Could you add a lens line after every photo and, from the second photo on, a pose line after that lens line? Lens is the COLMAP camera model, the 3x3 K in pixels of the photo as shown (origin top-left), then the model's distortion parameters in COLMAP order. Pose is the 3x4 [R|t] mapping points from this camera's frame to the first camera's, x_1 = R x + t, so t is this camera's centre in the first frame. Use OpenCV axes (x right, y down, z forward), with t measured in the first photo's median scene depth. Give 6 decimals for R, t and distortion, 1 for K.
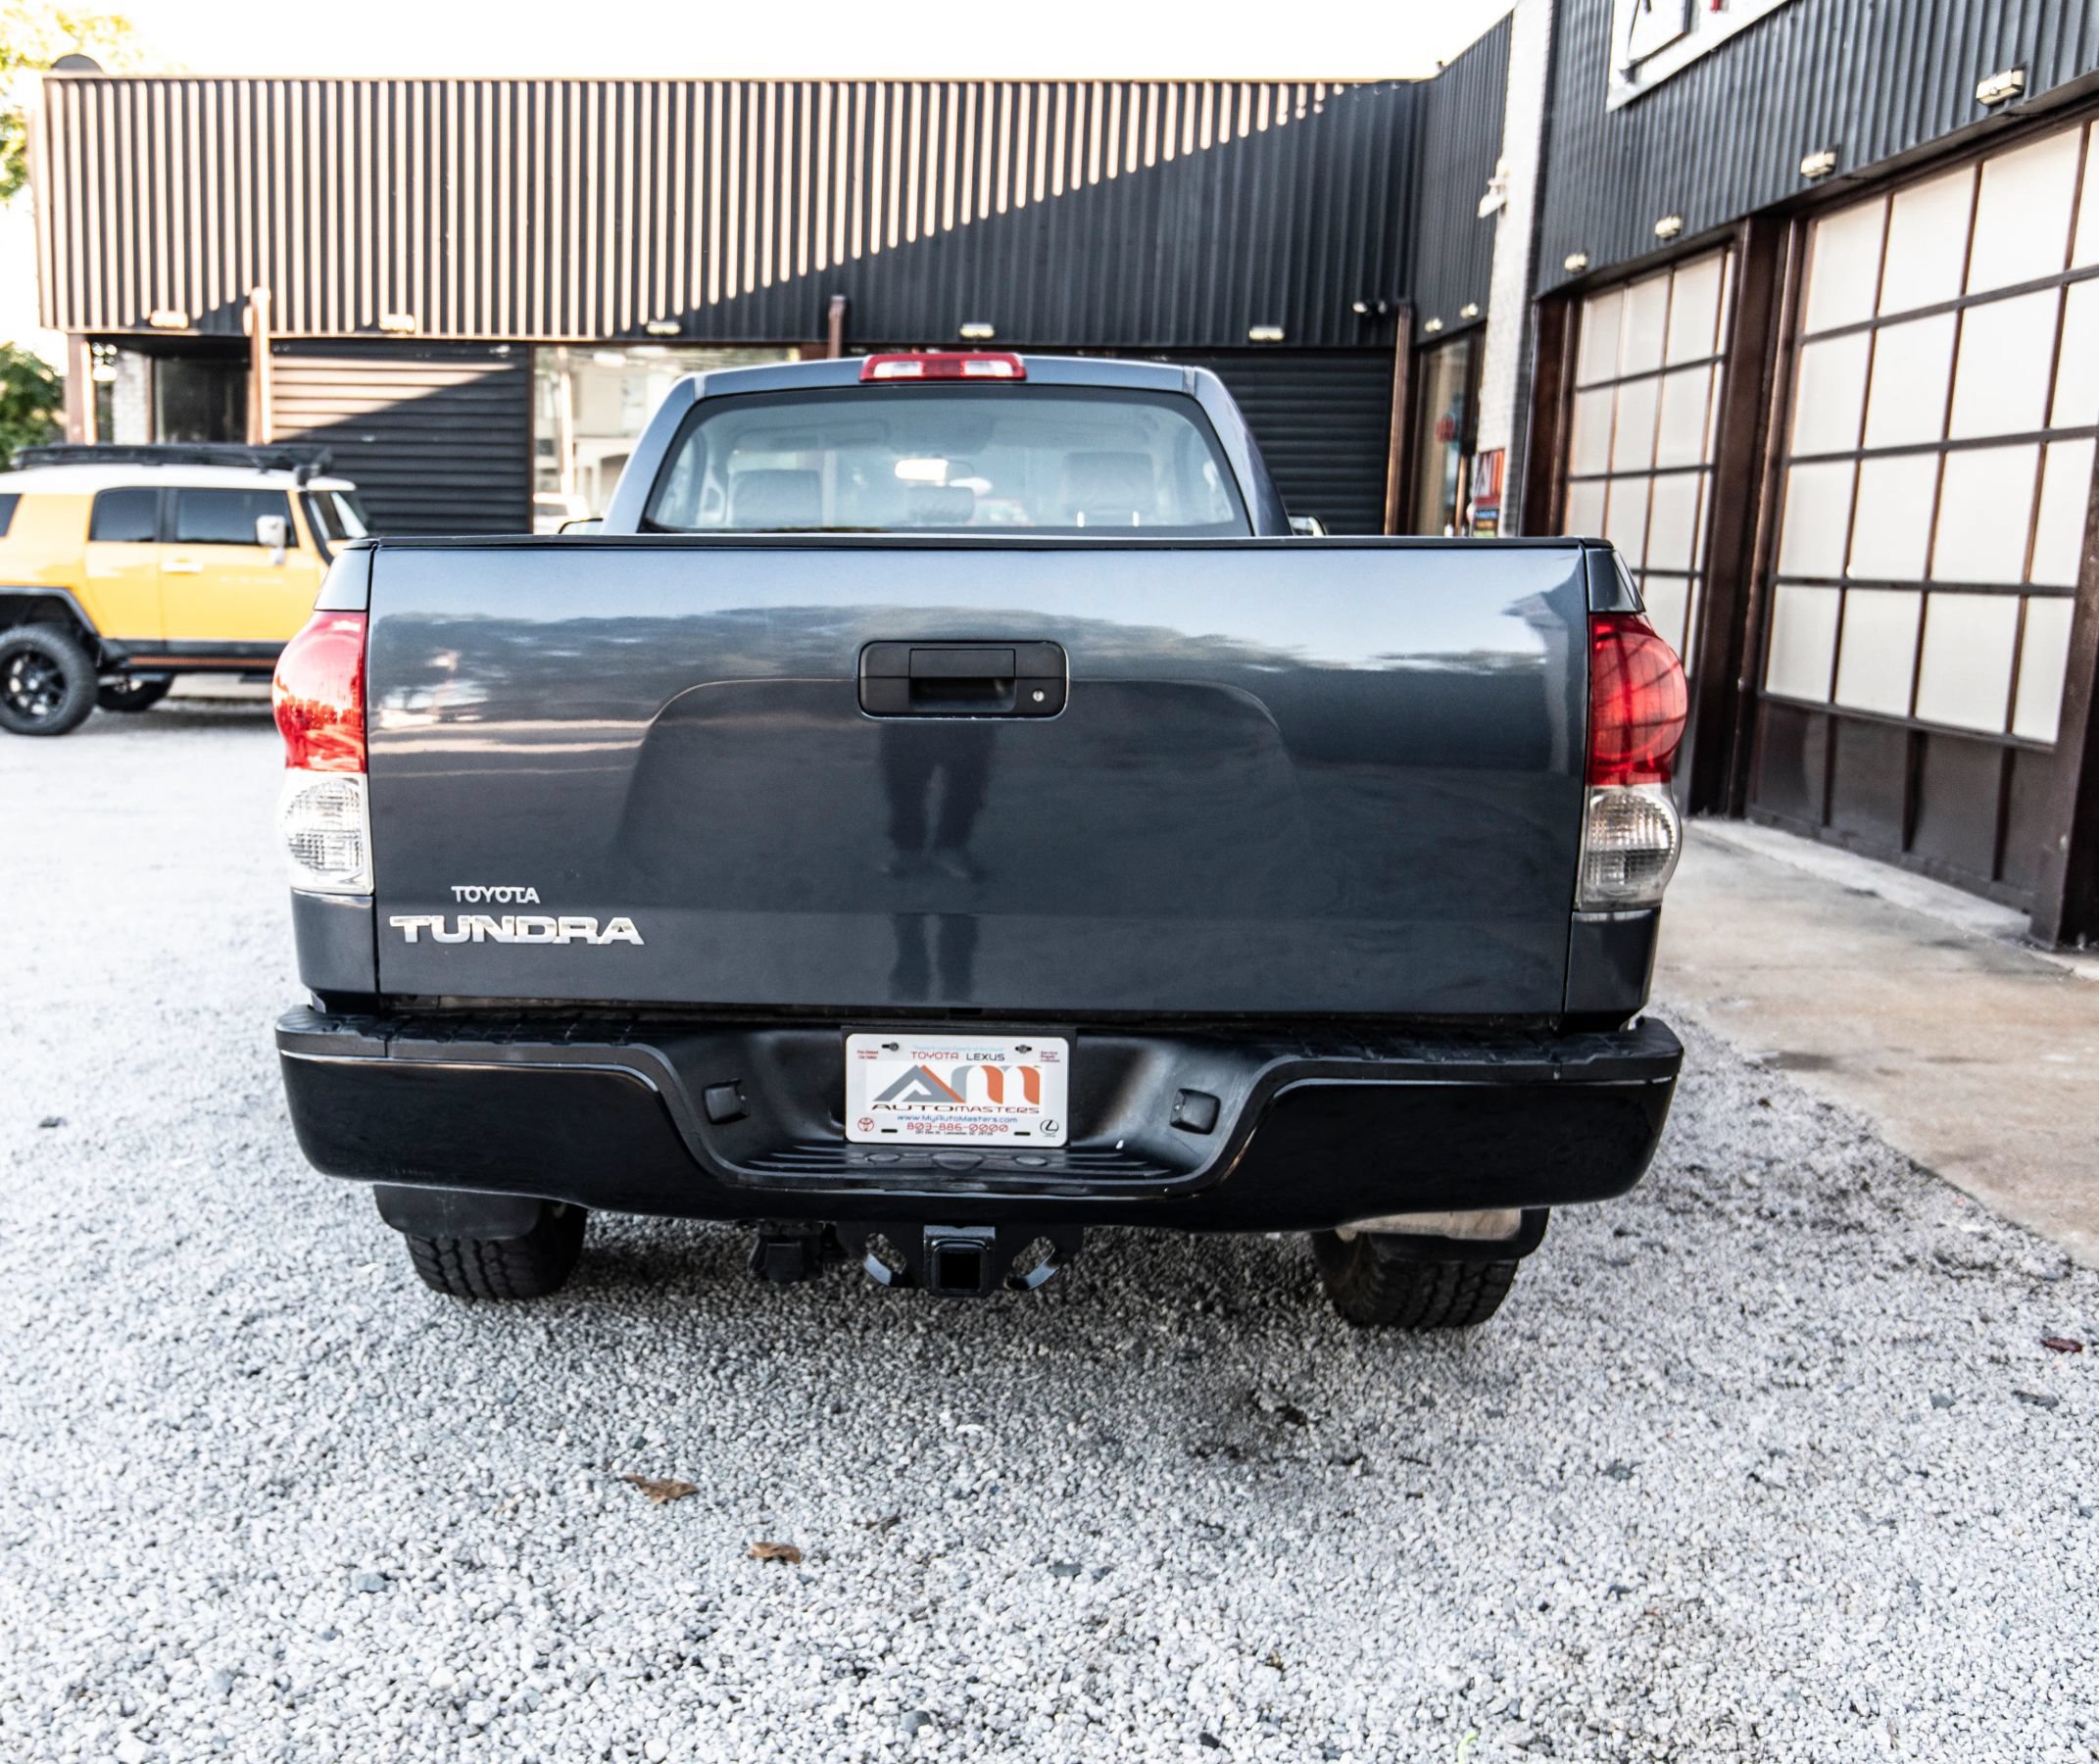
lens RADIAL K [[2295.7, 0, 782.8], [0, 2295.7, 957.8], [0, 0, 1]] dist [0.015121, 0.000000]
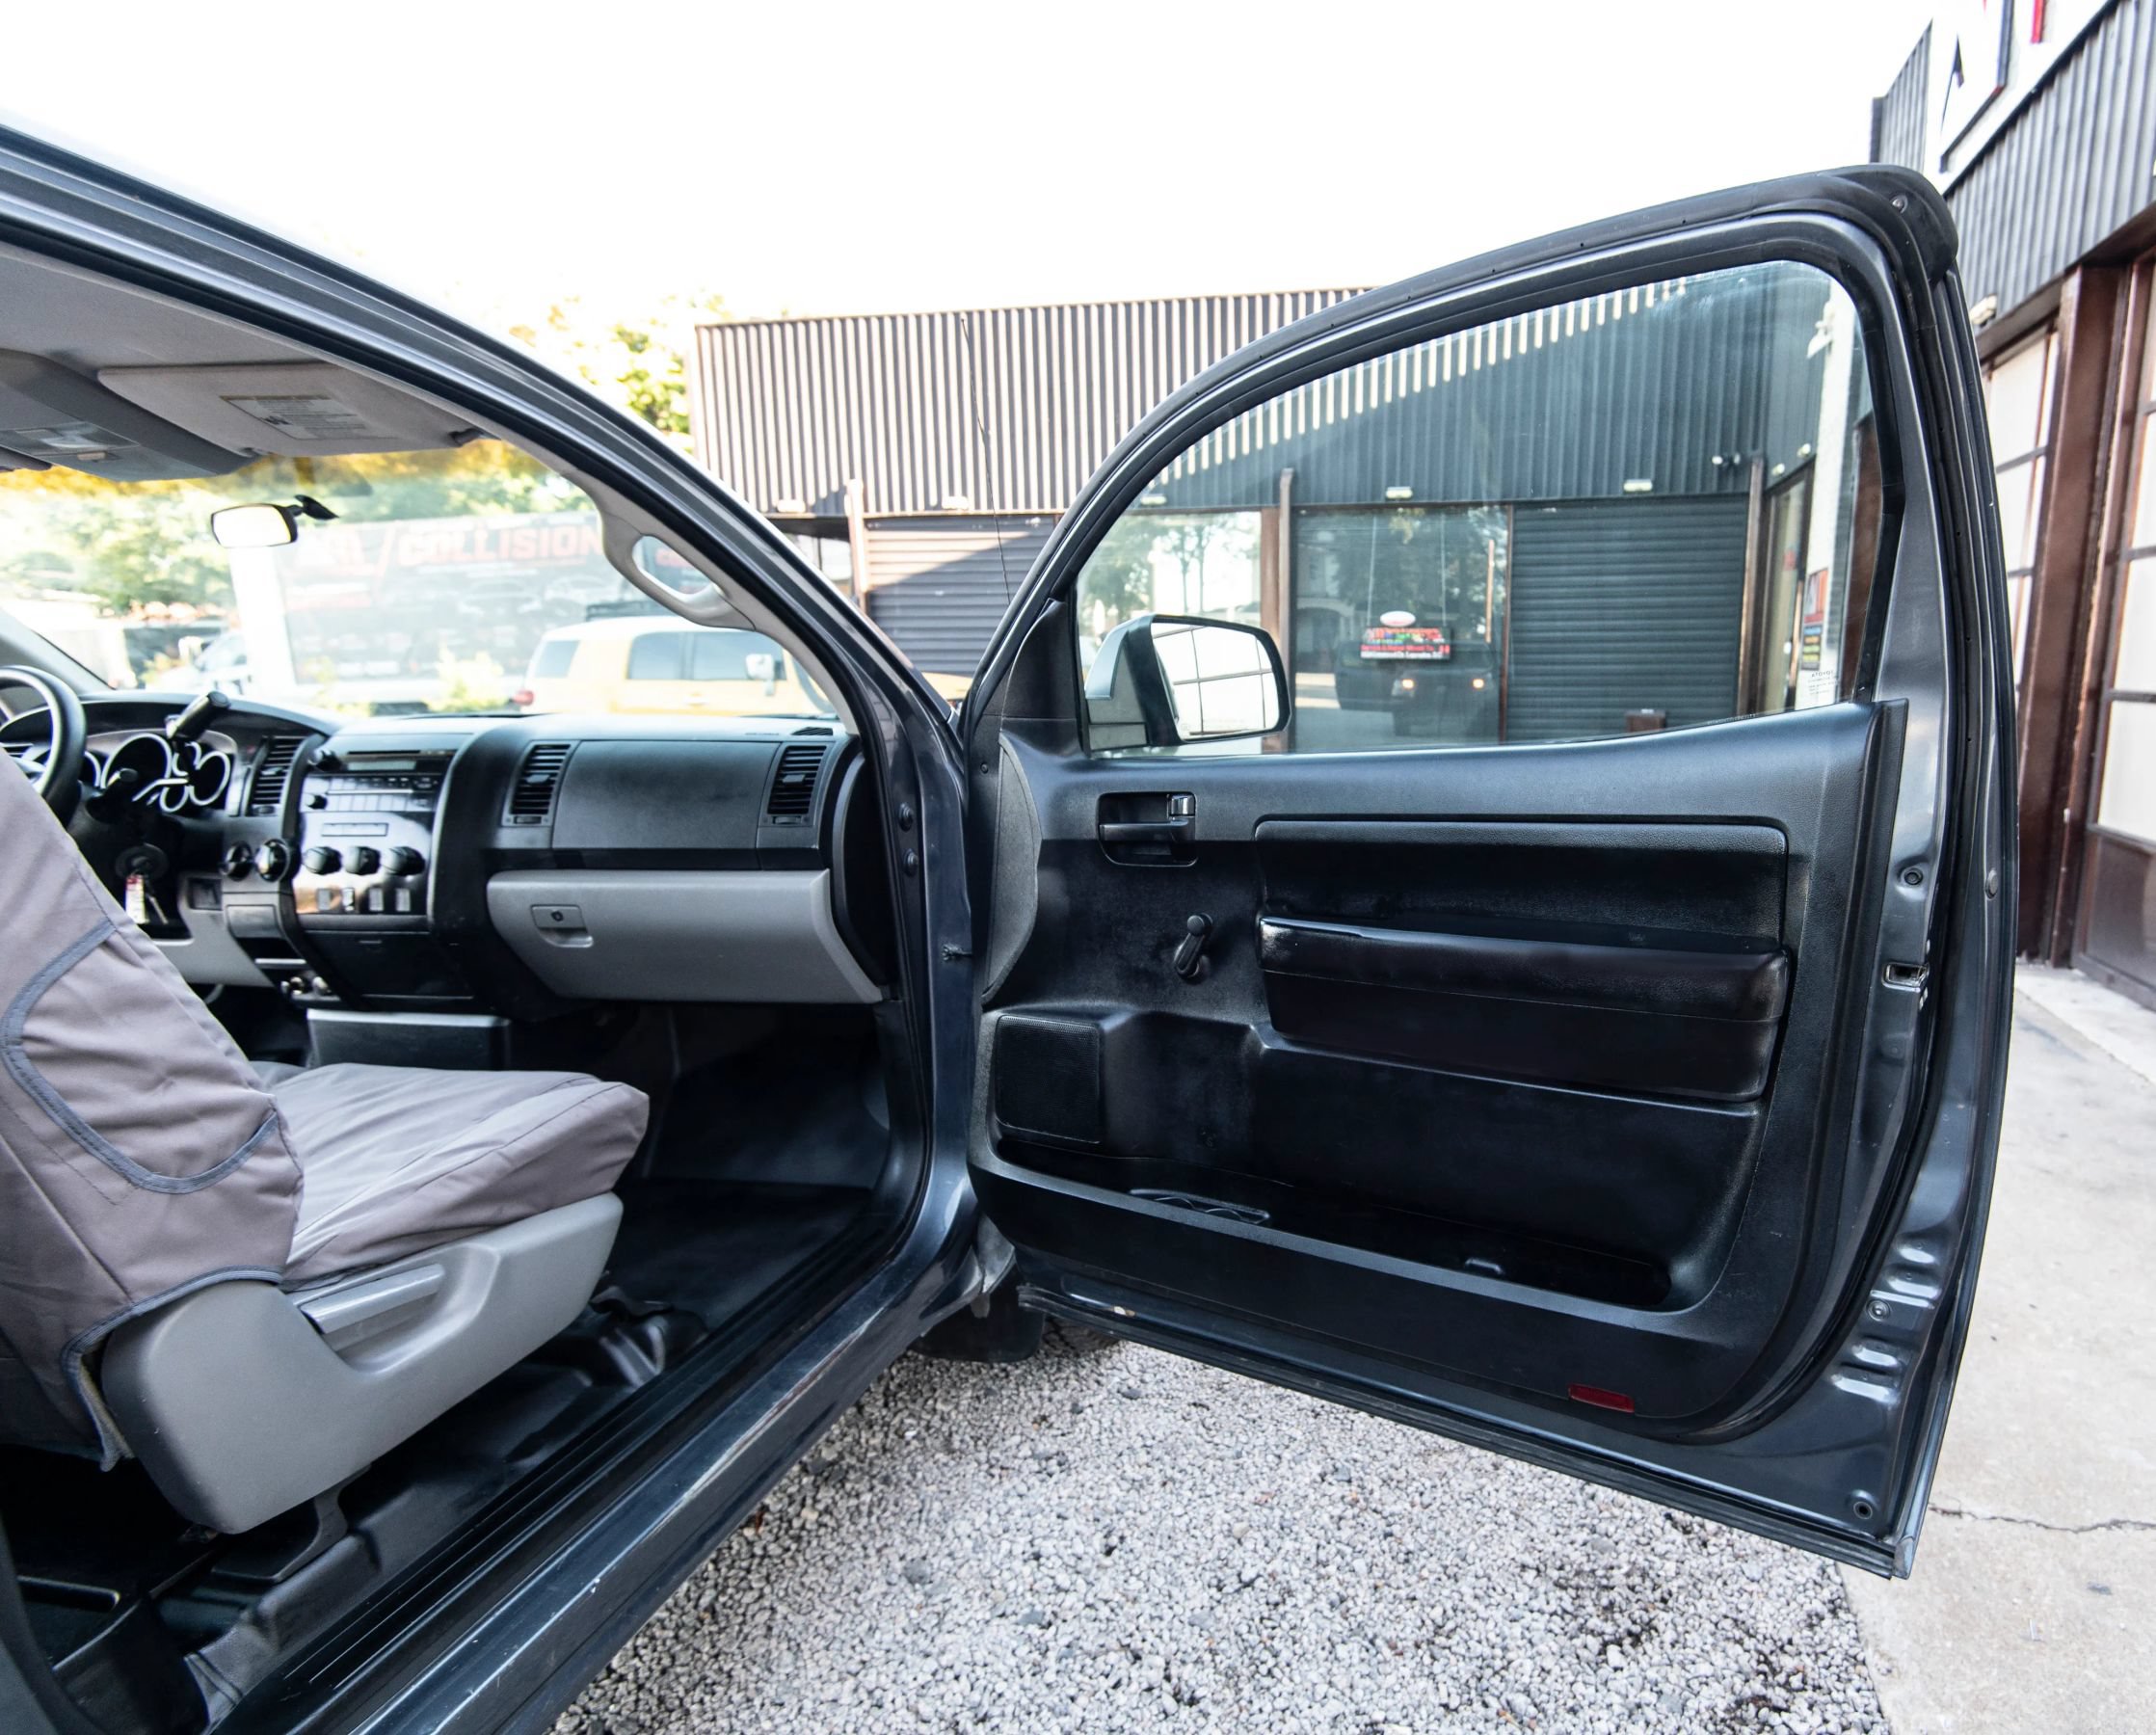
lens RADIAL K [[1210.2, 0, 1358.0], [0, 1210.2, 878.7], [0, 0, 1]] dist [0.017234, -0.009633]
pose [[0.992307, 0.003304, -0.123758, 0.195656], [-0.003548, 0.999992, -0.001754, -0.088223], [0.123751, 0.002179, 0.992311, 0.482439]]
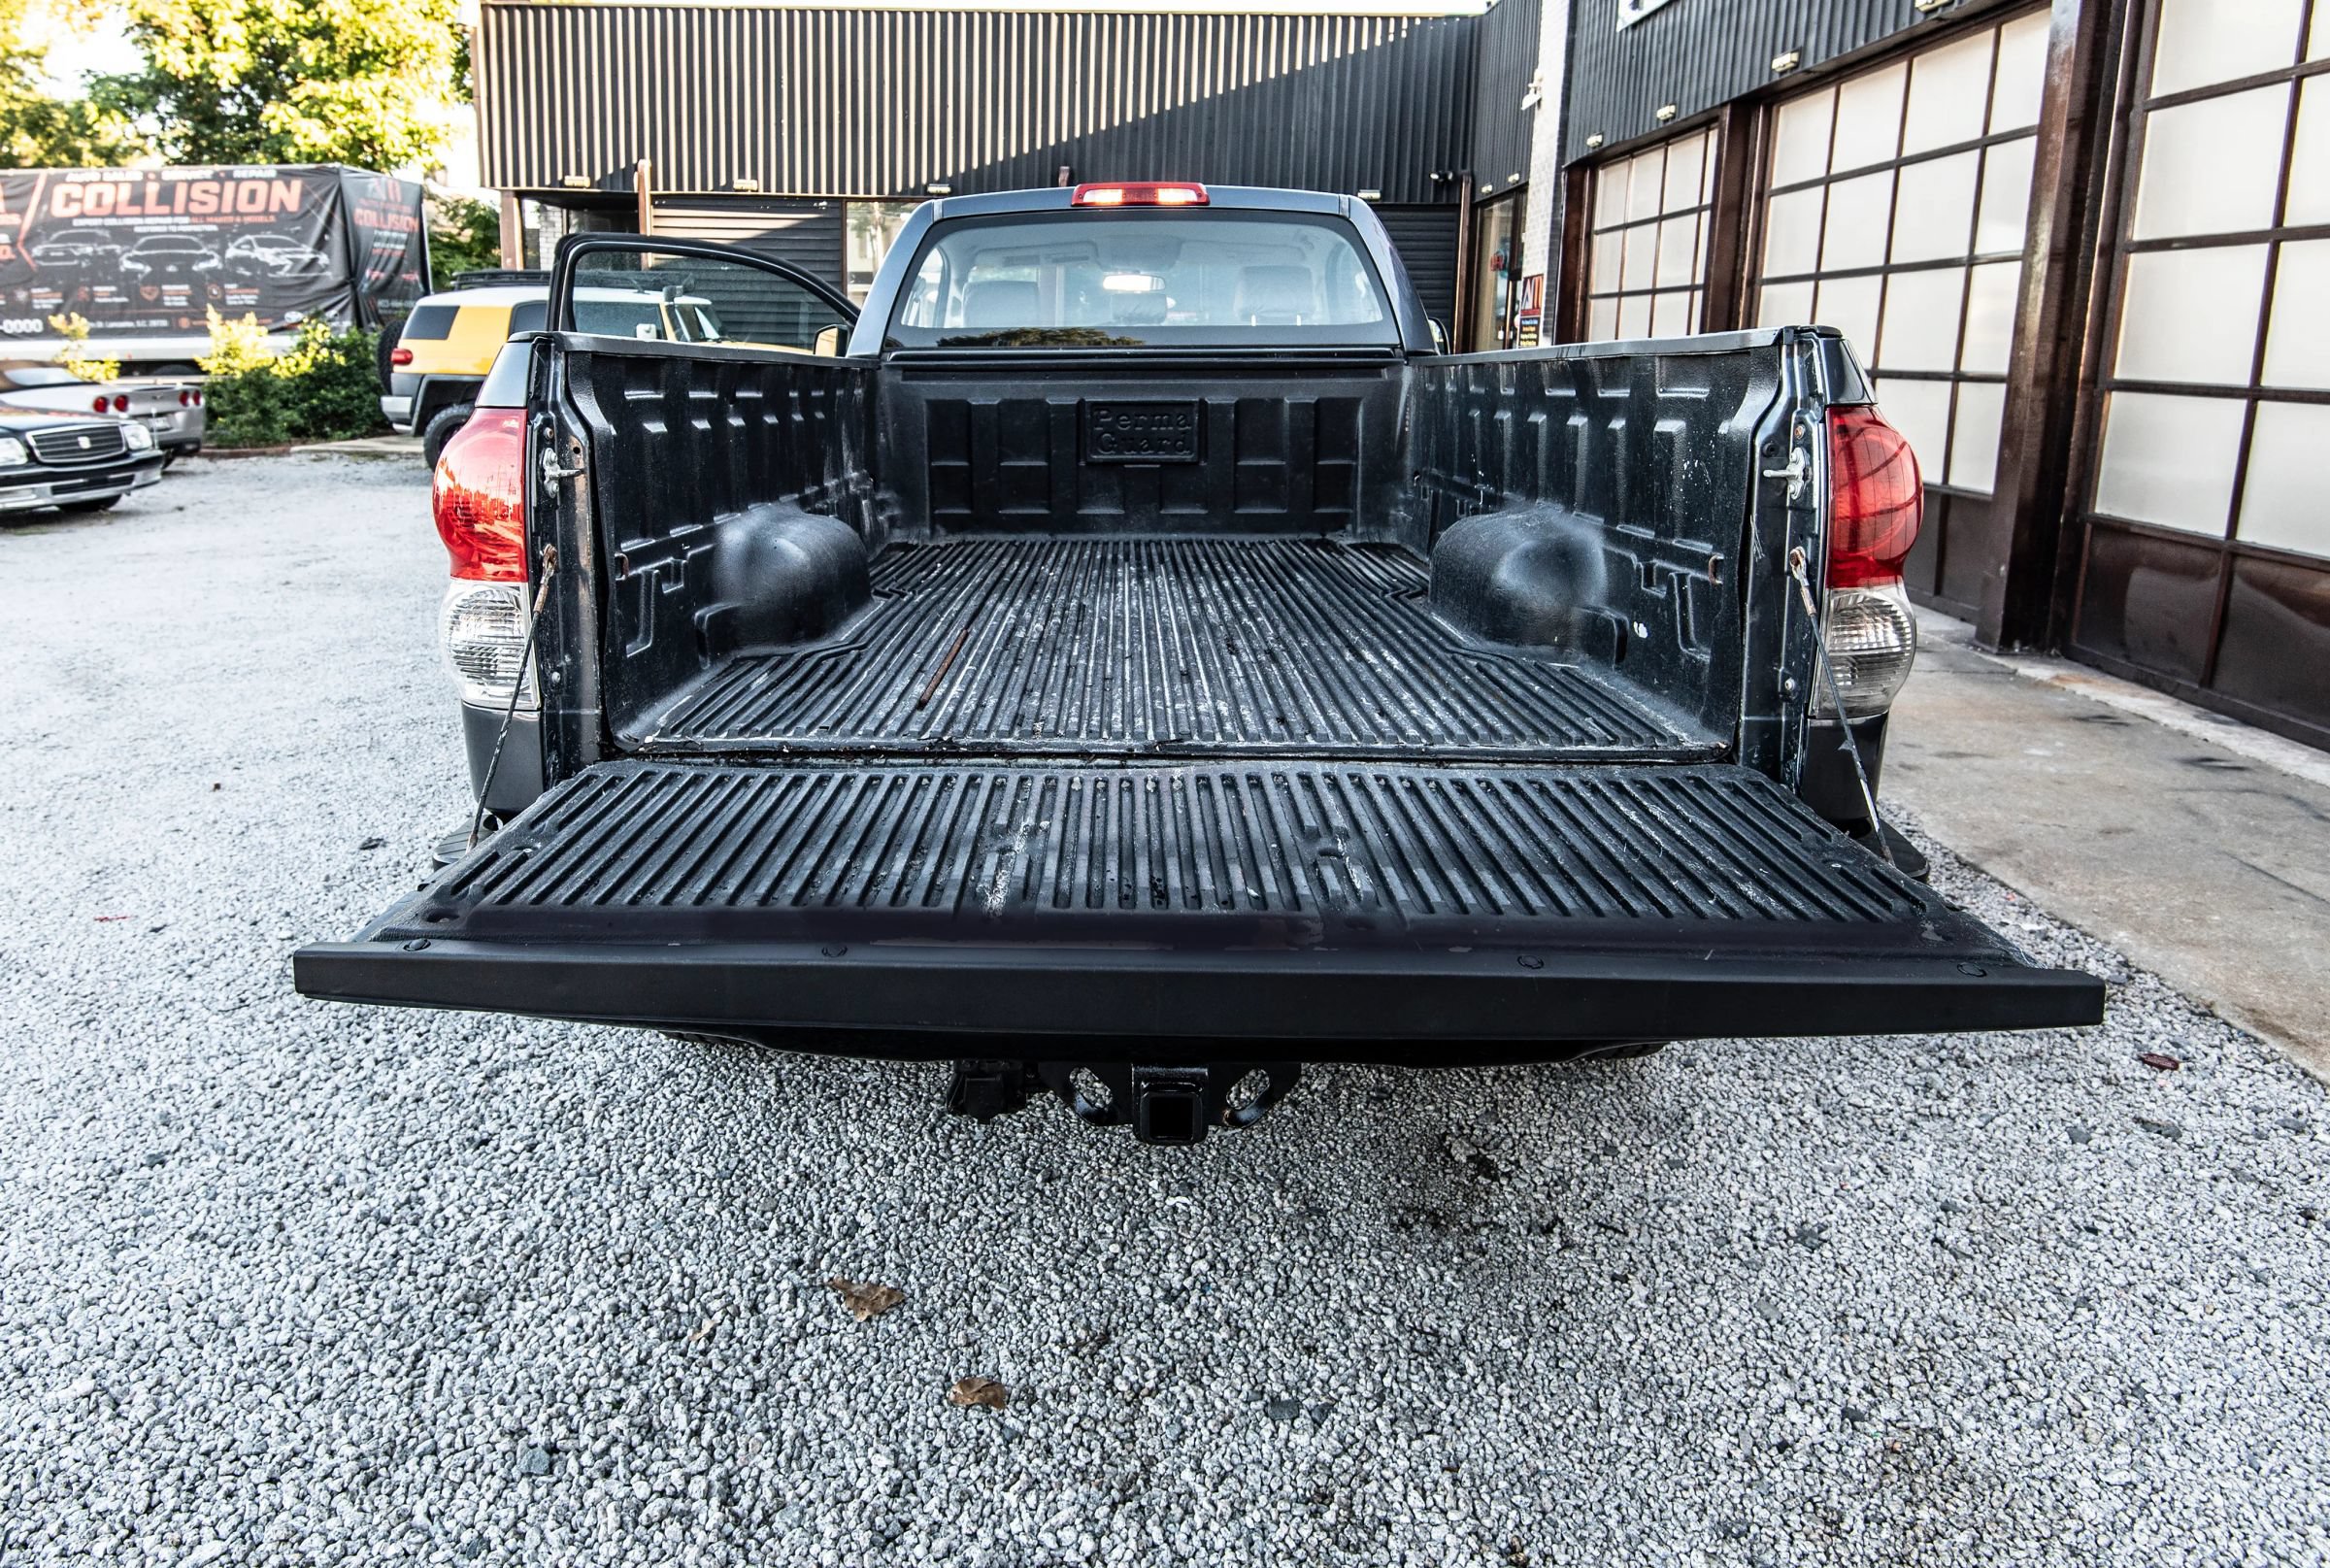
lens RADIAL K [[1523.1, 0, 1106.0], [0, 1523.1, 590.8], [0, 0, 1]] dist [0.039299, -0.040152]
pose [[0.998932, -0.008235, 0.045473, 0.006924], [0.009074, 0.999792, -0.018277, -0.018302], [-0.045313, 0.018671, 0.998798, 0.106054]]
